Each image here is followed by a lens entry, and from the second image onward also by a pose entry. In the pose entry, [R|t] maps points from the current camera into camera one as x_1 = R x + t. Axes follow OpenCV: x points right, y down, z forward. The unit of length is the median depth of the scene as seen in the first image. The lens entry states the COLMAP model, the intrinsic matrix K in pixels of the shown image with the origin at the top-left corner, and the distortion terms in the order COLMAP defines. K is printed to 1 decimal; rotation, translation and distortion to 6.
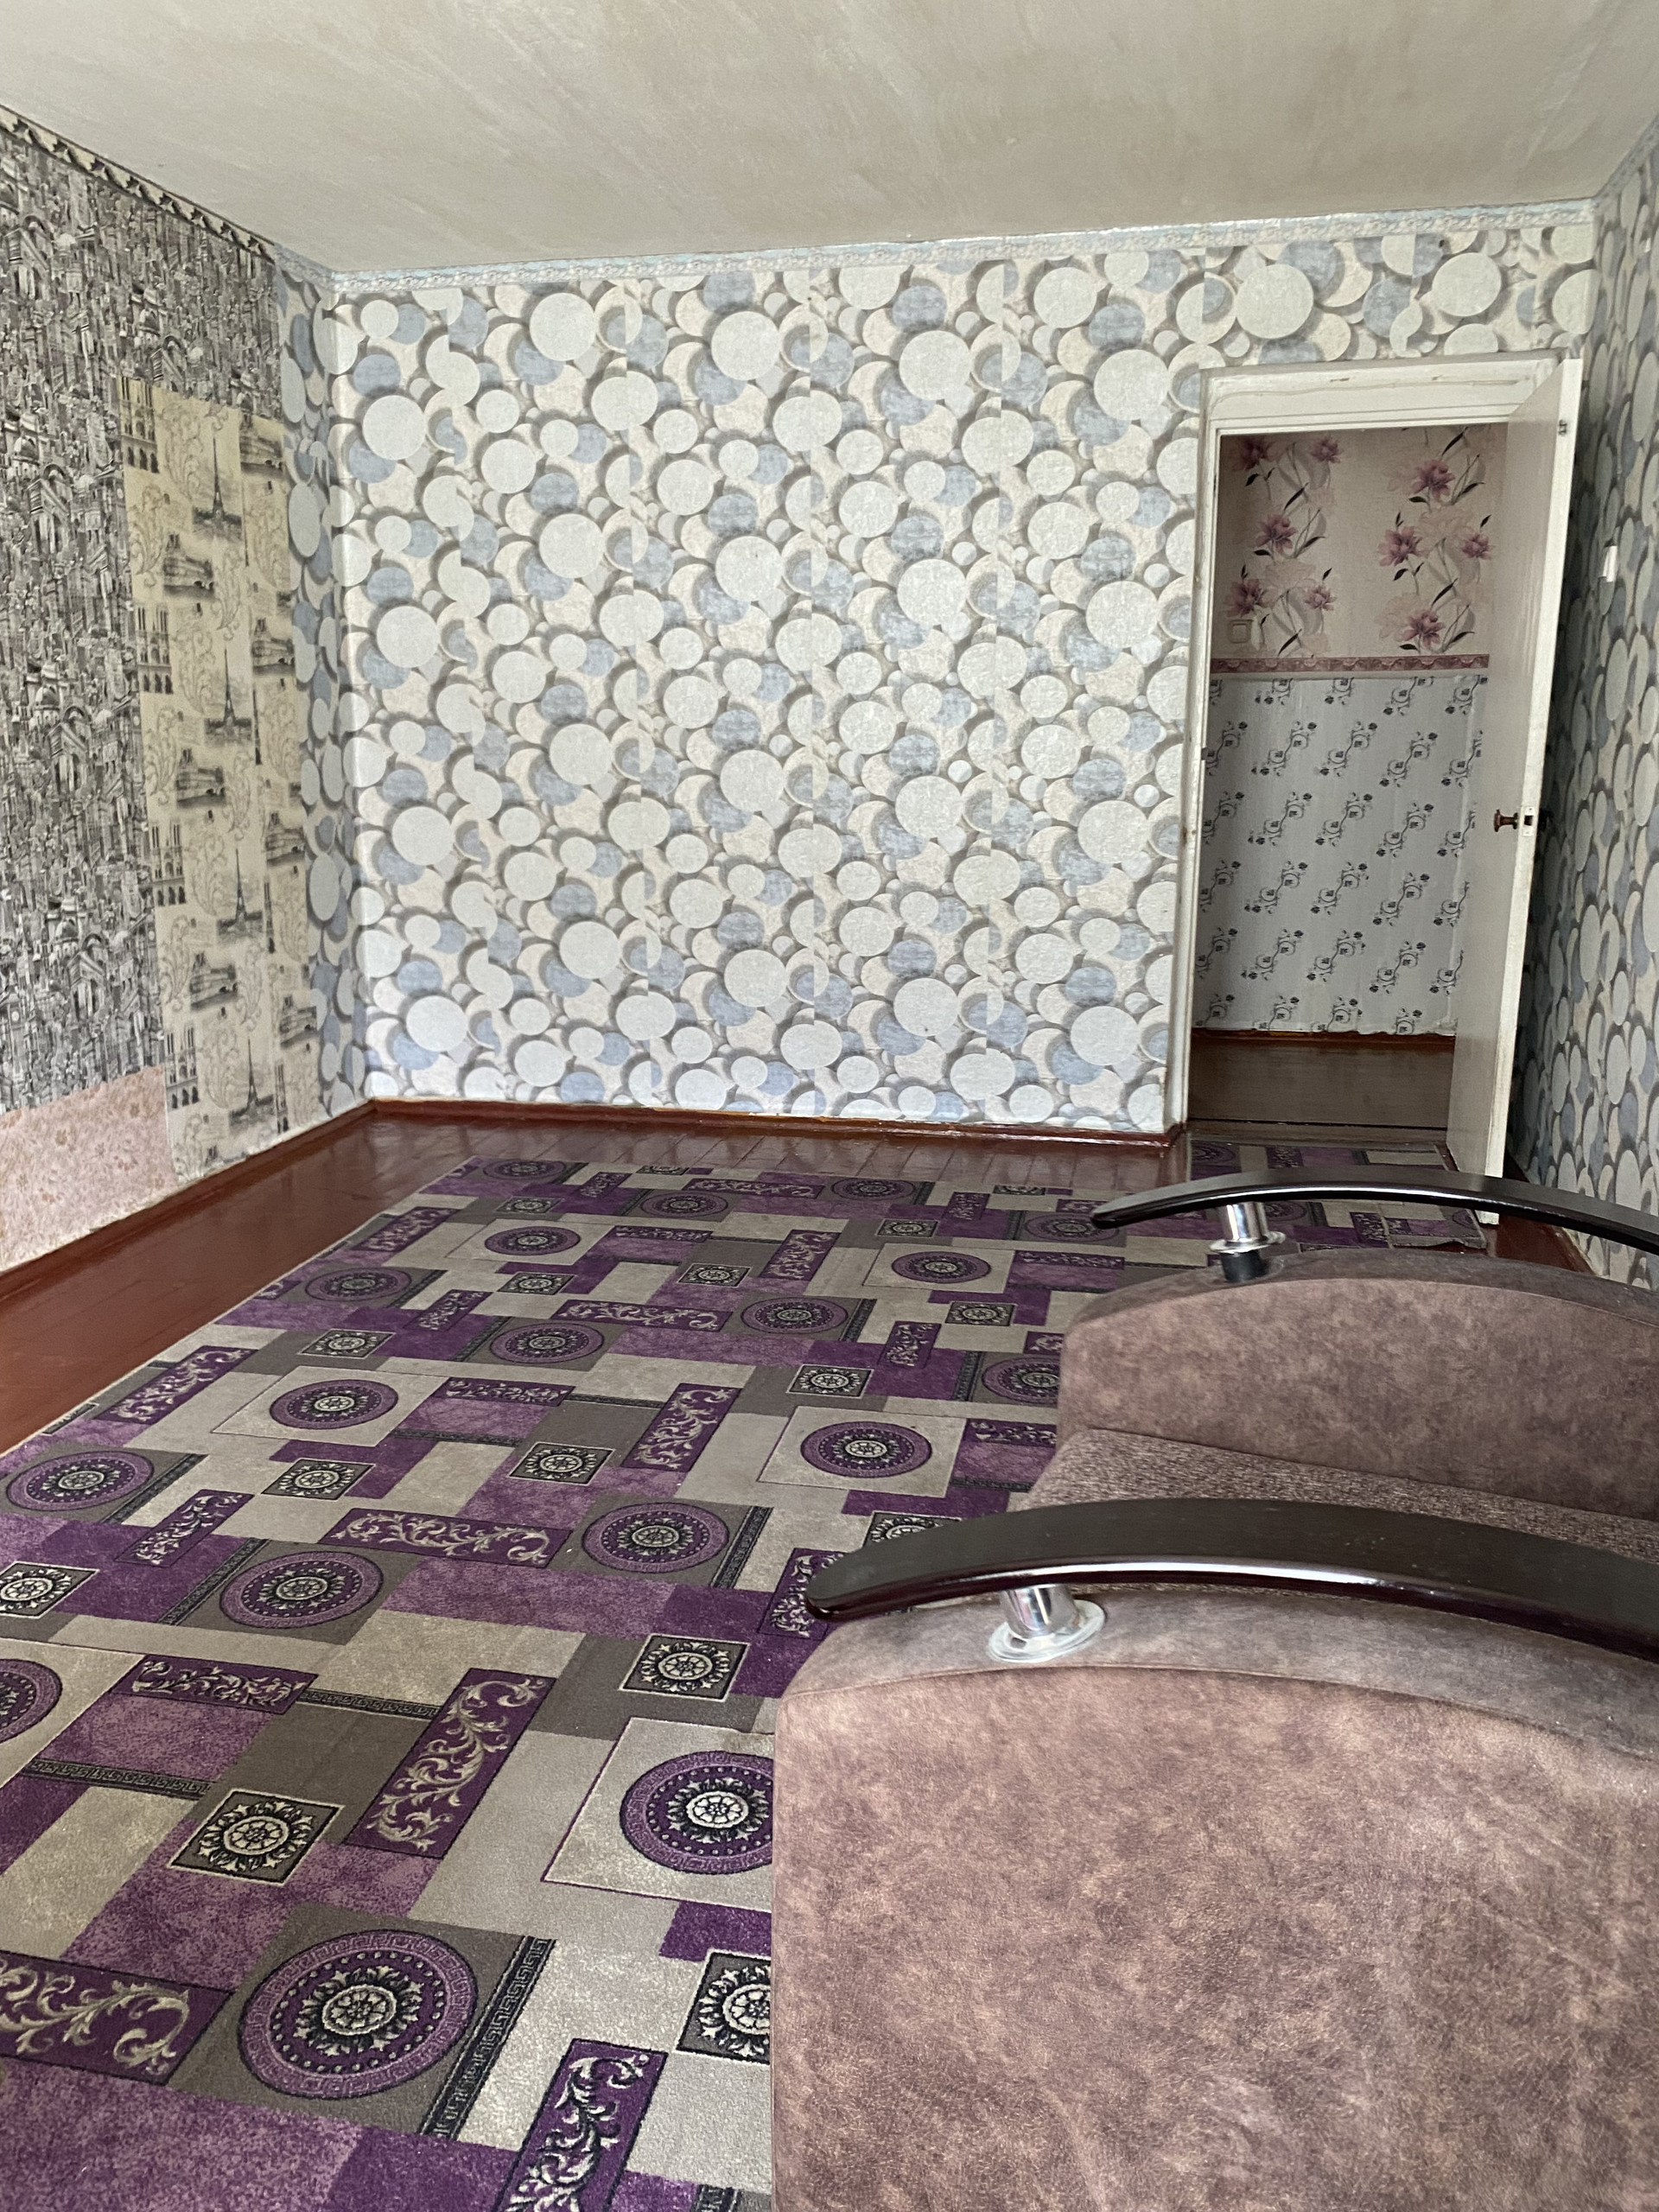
lens RADIAL K [[1708.6, 0, 829.5], [0, 1708.6, 1106.0], [0, 0, 1]] dist [-0.004054, -0.004575]
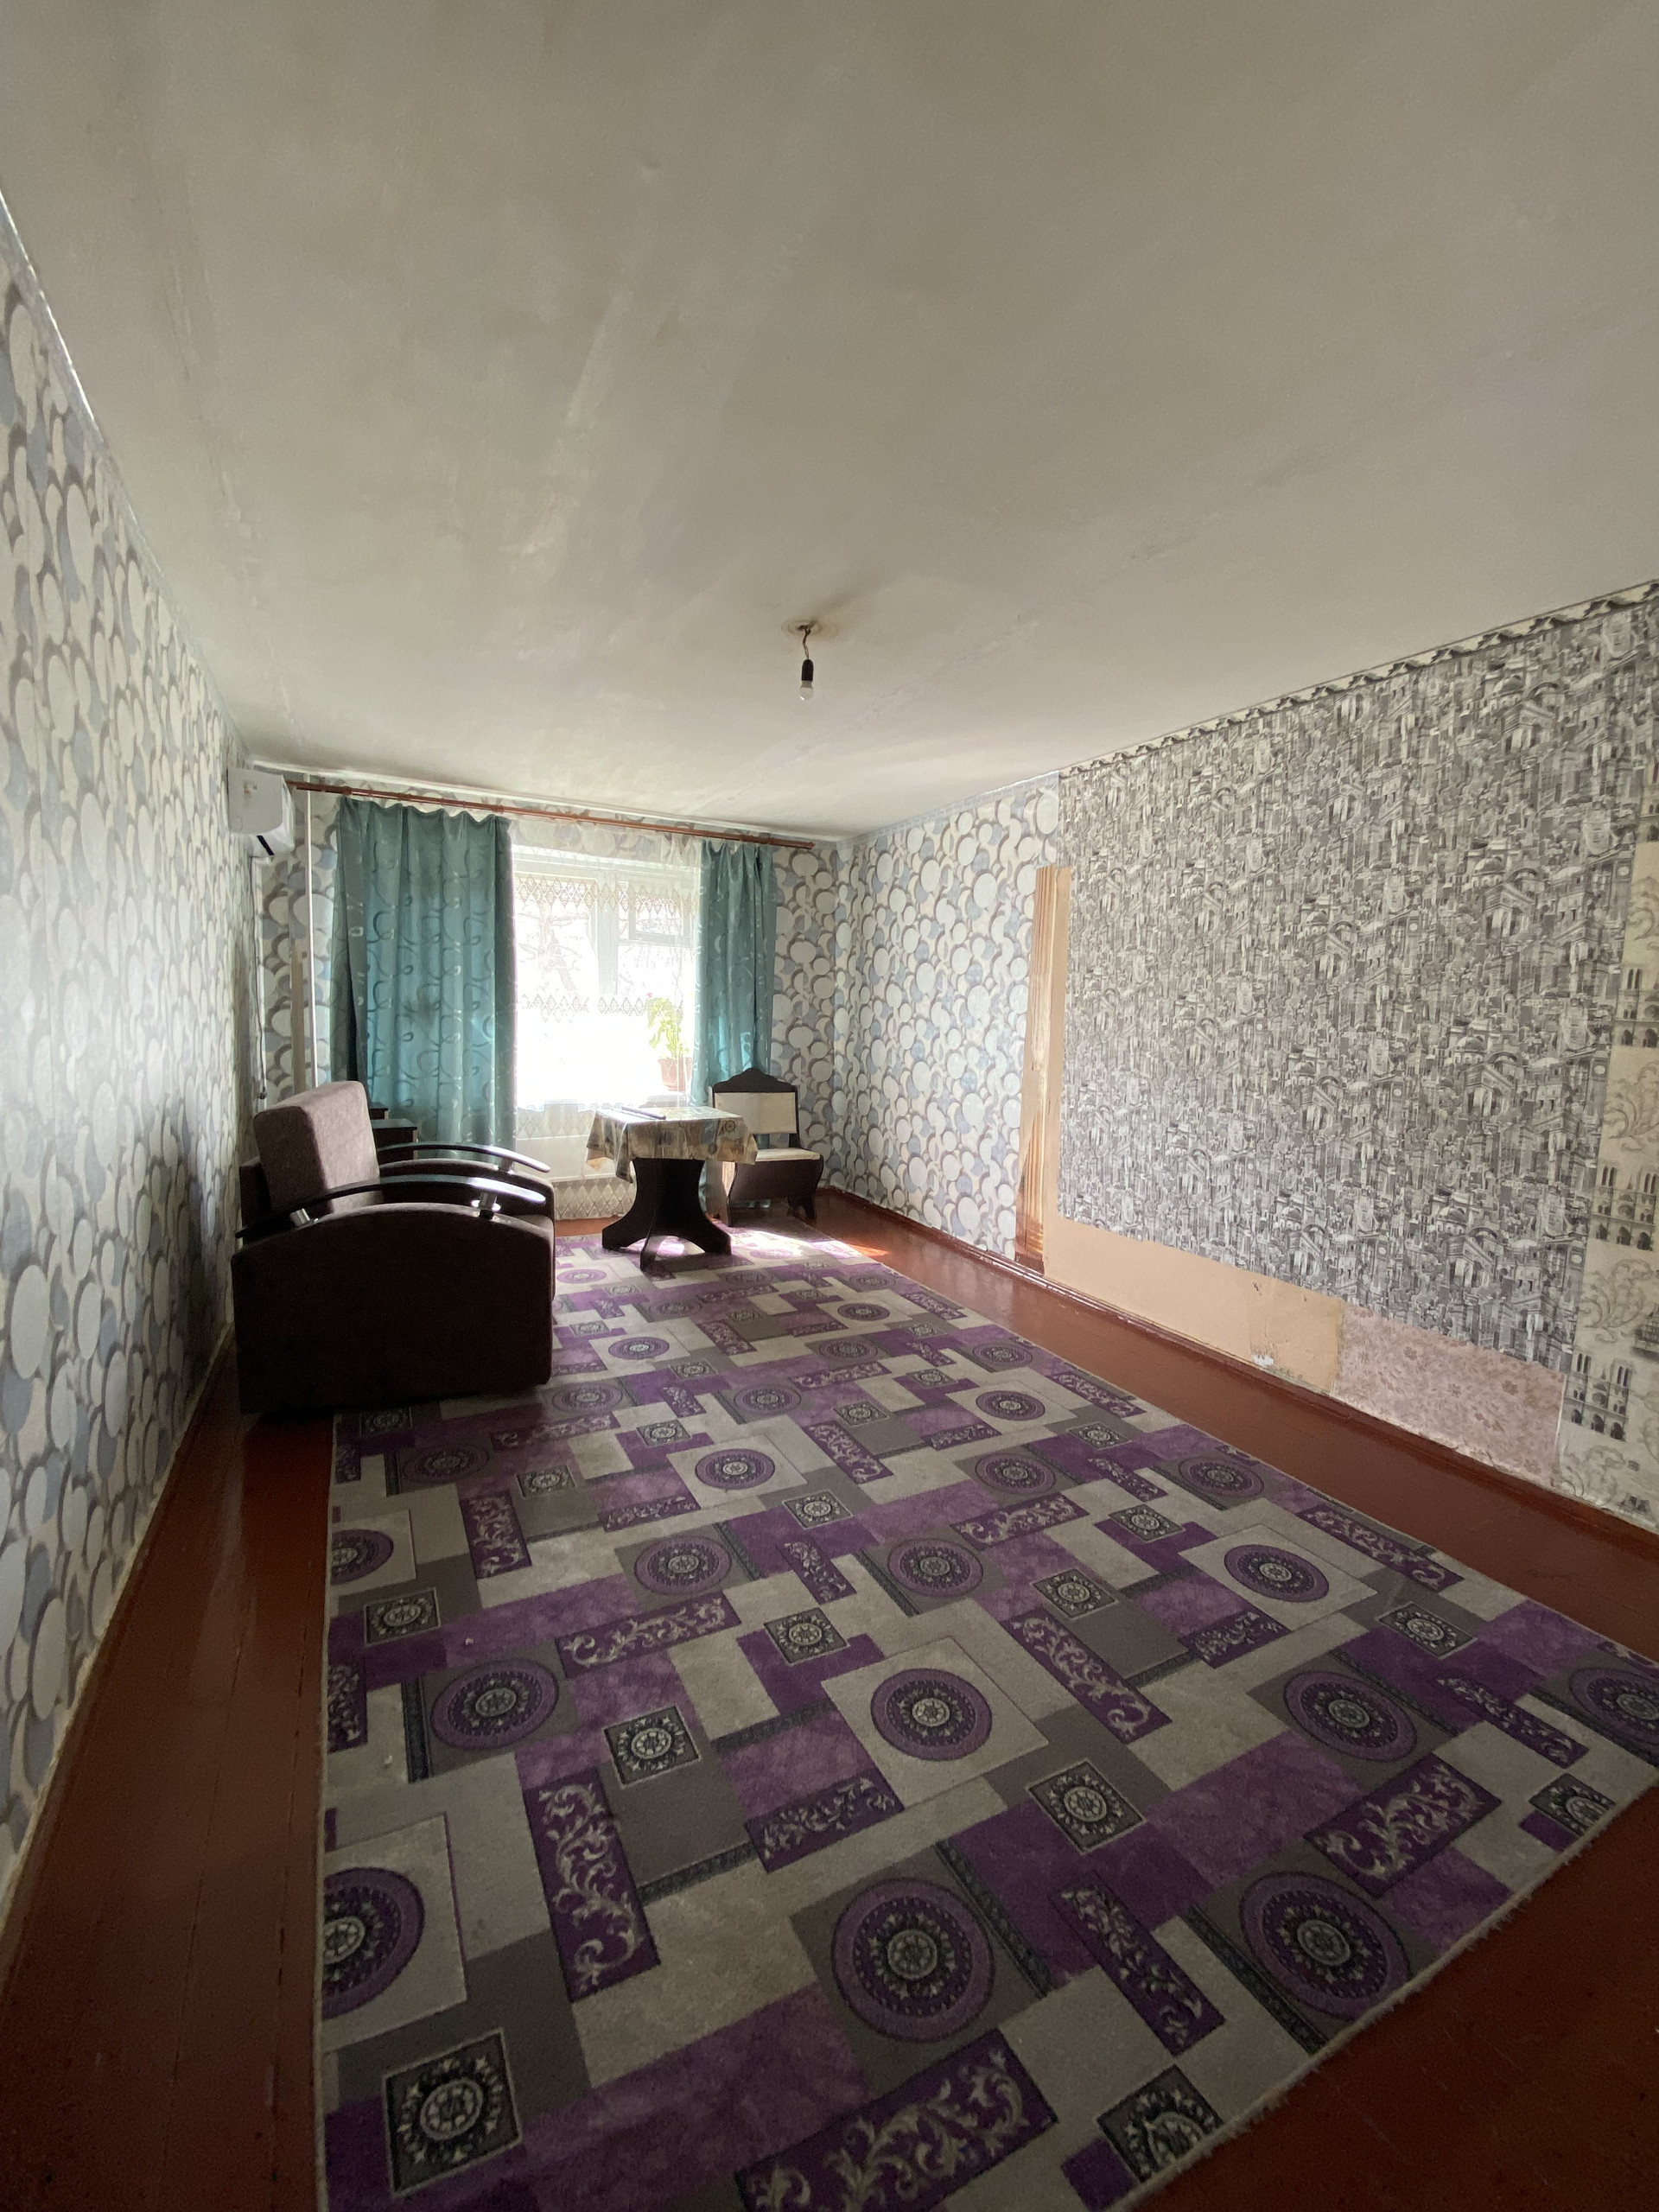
lens RADIAL K [[878.4, 0, 829.5], [0, 878.4, 1106.0], [0, 0, 1]] dist [-0.031894, -0.000138]
pose [[-0.779729, 0.040486, -0.624807, 0.364947], [-0.173507, 0.944854, 0.277753, -0.298943], [0.601596, 0.324981, -0.729705, 1.225702]]
